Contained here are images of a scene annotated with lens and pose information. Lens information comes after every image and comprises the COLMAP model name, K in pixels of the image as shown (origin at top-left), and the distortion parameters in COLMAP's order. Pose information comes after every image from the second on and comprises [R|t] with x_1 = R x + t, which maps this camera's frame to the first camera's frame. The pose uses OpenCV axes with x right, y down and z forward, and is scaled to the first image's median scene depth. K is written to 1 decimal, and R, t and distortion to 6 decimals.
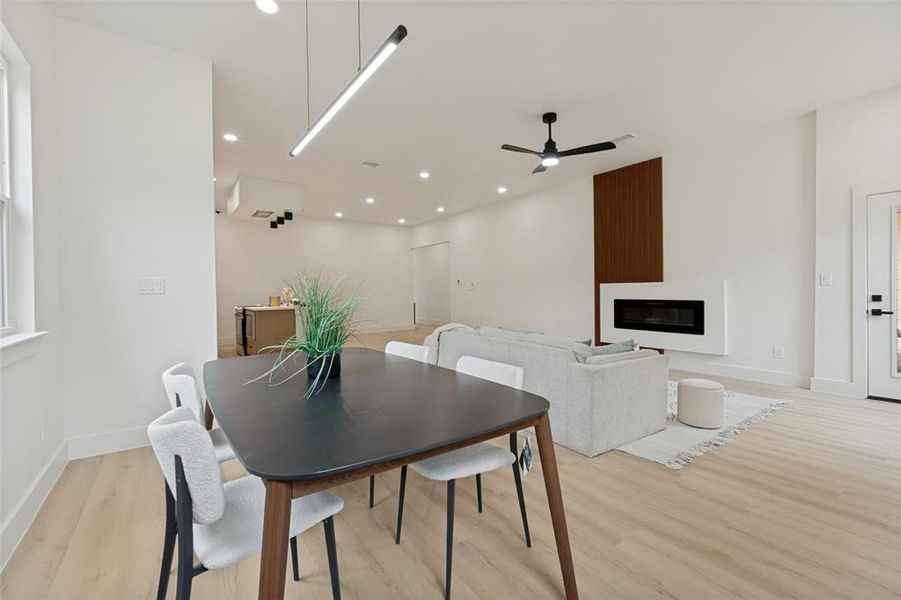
lens RADIAL K [[379.1, 0, 448.0], [0, 379.1, 294.9], [0, 0, 1]] dist [0.000475, 0.000002]
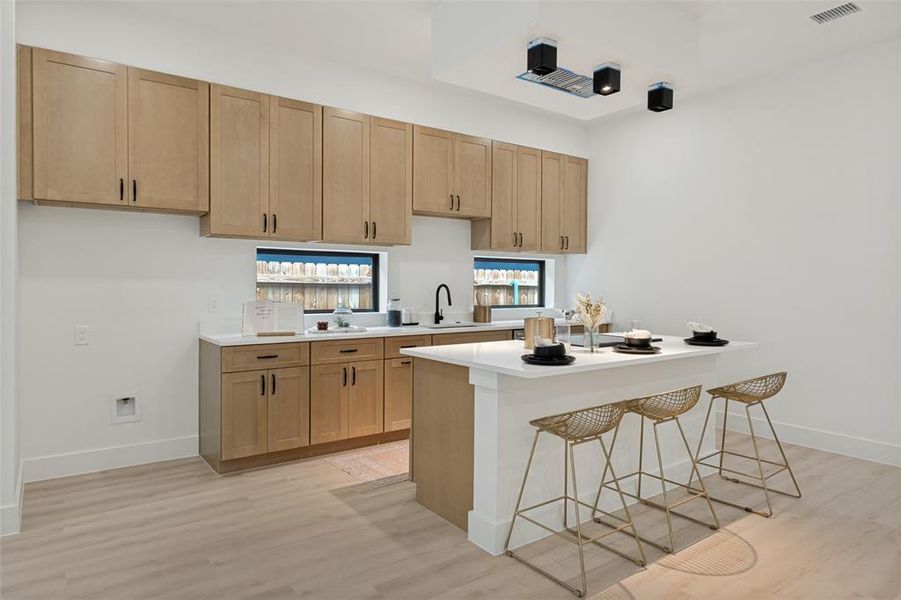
lens RADIAL K [[547.6, 0, 449.5], [0, 547.6, 287.6], [0, 0, 1]] dist [0.000455, 0.001430]
pose [[0.002374, 0.018665, -0.999823, 0.030812], [-0.015579, 0.999705, 0.018626, -0.037332], [0.999876, 0.015532, 0.002664, 1.102831]]
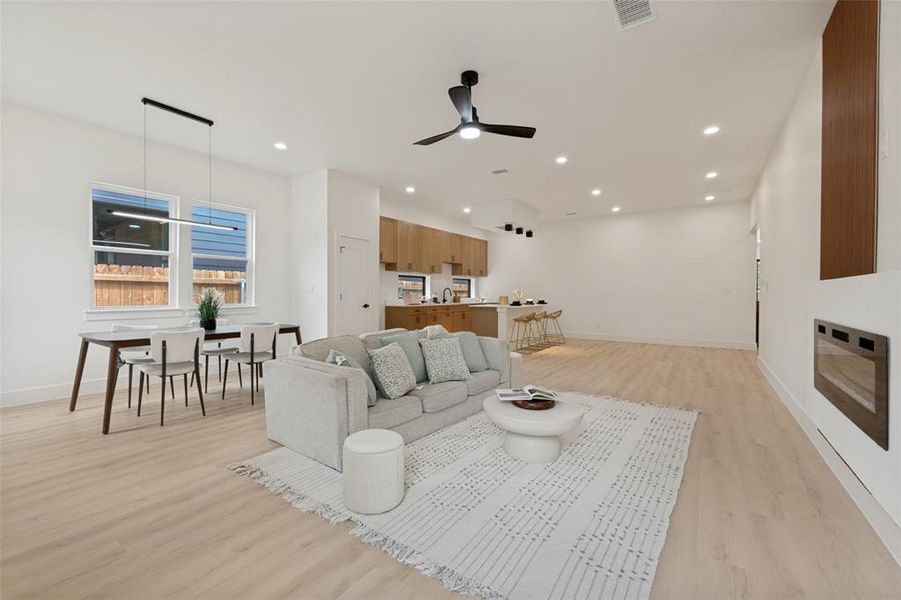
lens RADIAL K [[381.7, 0, 443.8], [0, 381.7, 296.3], [0, 0, 1]] dist [-0.001162, 0.000238]
pose [[0.330340, 0.018719, -0.943676, 0.746761], [-0.014072, 0.999790, 0.014906, -0.013756], [0.943757, 0.008355, 0.330534, 0.504798]]
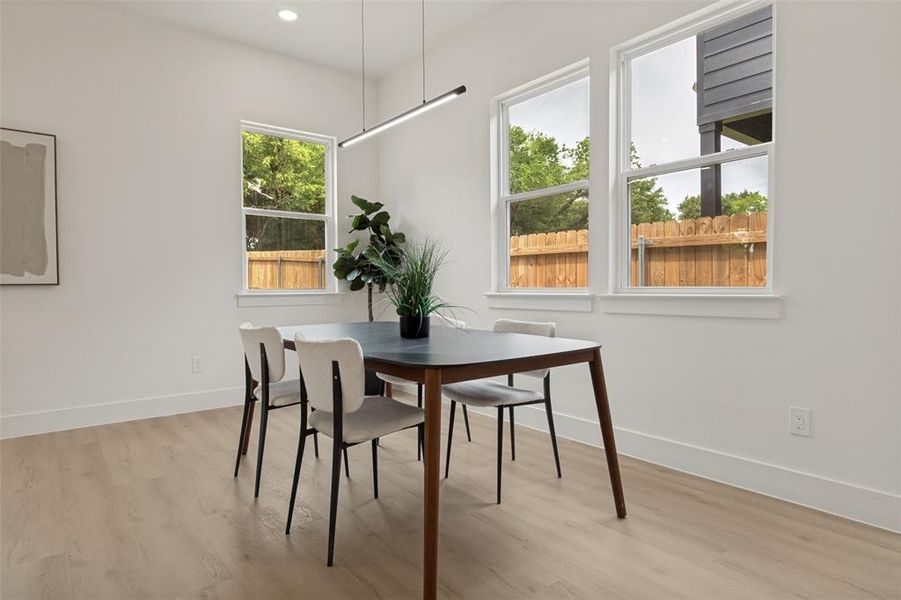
lens RADIAL K [[513.3, 0, 447.9], [0, 513.3, 290.4], [0, 0, 1]] dist [-0.001272, -0.000253]
pose [[-0.999028, 0.018141, -0.040163, -0.116556], [0.017357, 0.999653, 0.019790, 0.018355], [0.040508, 0.019073, -0.998997, 0.775116]]
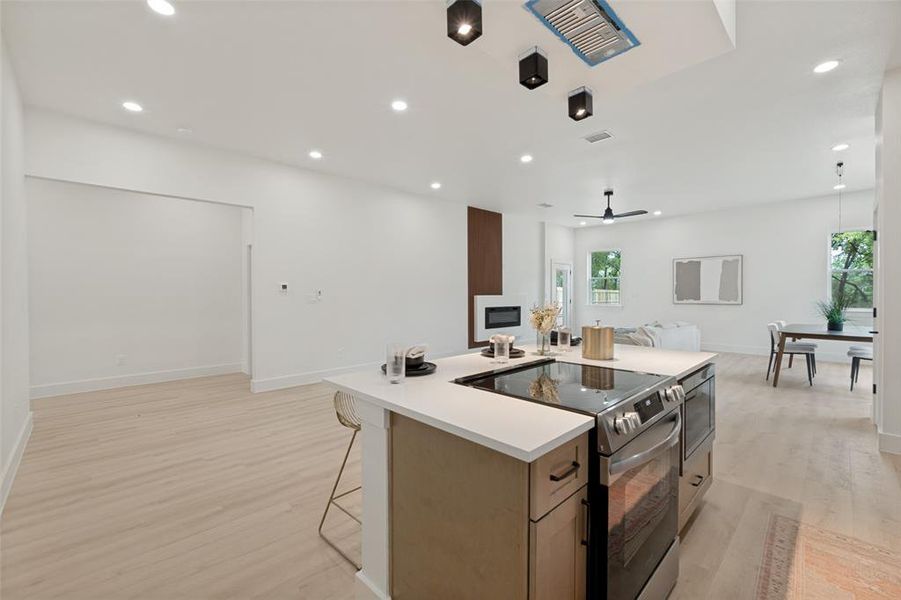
lens RADIAL K [[381.7, 0, 443.8], [0, 381.7, 296.3], [0, 0, 1]] dist [-0.001162, 0.000238]
pose [[-0.132110, 0.003069, 0.991230, -0.916118], [0.015045, 0.999886, -0.001091, -0.029298], [-0.991121, 0.014769, -0.132141, 1.406334]]
